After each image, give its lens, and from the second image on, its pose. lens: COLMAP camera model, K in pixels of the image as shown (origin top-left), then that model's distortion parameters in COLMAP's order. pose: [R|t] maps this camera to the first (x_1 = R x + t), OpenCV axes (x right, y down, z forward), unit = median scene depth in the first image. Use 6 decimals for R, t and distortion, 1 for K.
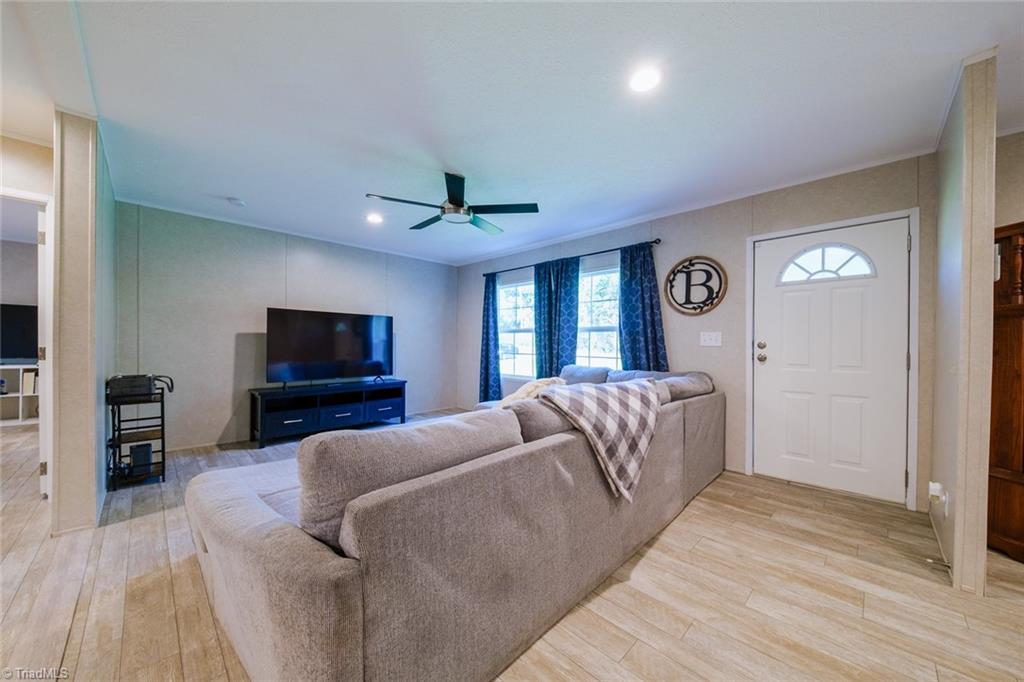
lens RADIAL K [[363.2, 0, 509.7], [0, 363.2, 345.3], [0, 0, 1]] dist [0.011685, -0.009983]
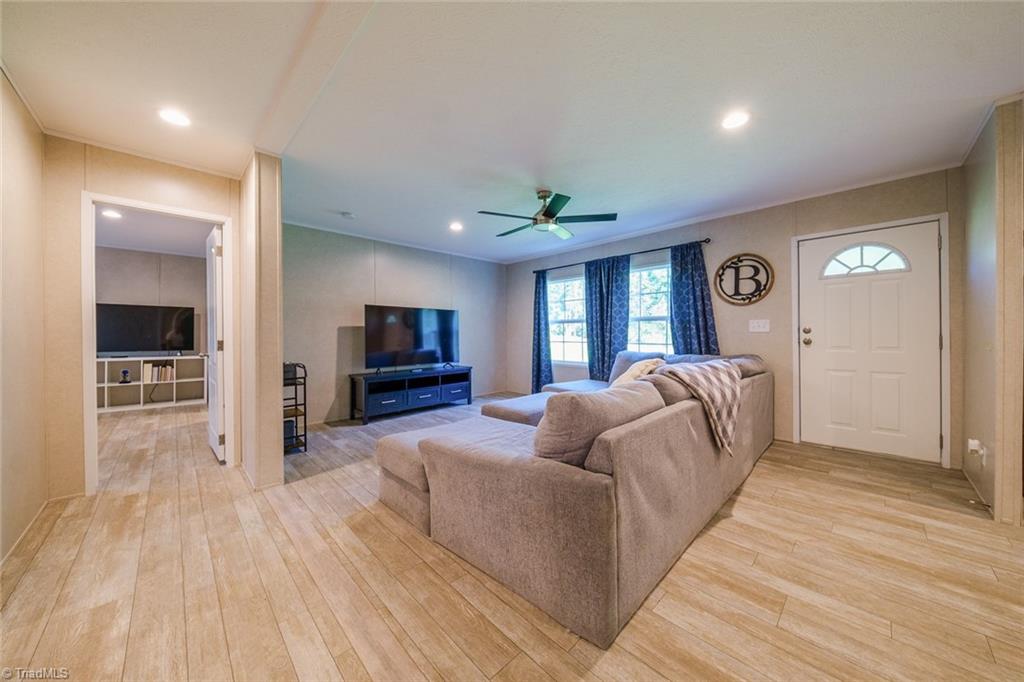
lens RADIAL K [[349.6, 0, 507.5], [0, 349.6, 334.1], [0, 0, 1]] dist [0.001101, -0.004654]
pose [[0.999641, -0.014141, -0.022768, -0.232894], [0.014065, 0.999895, -0.003532, 0.001800], [0.022816, 0.003210, 0.999735, -0.129905]]
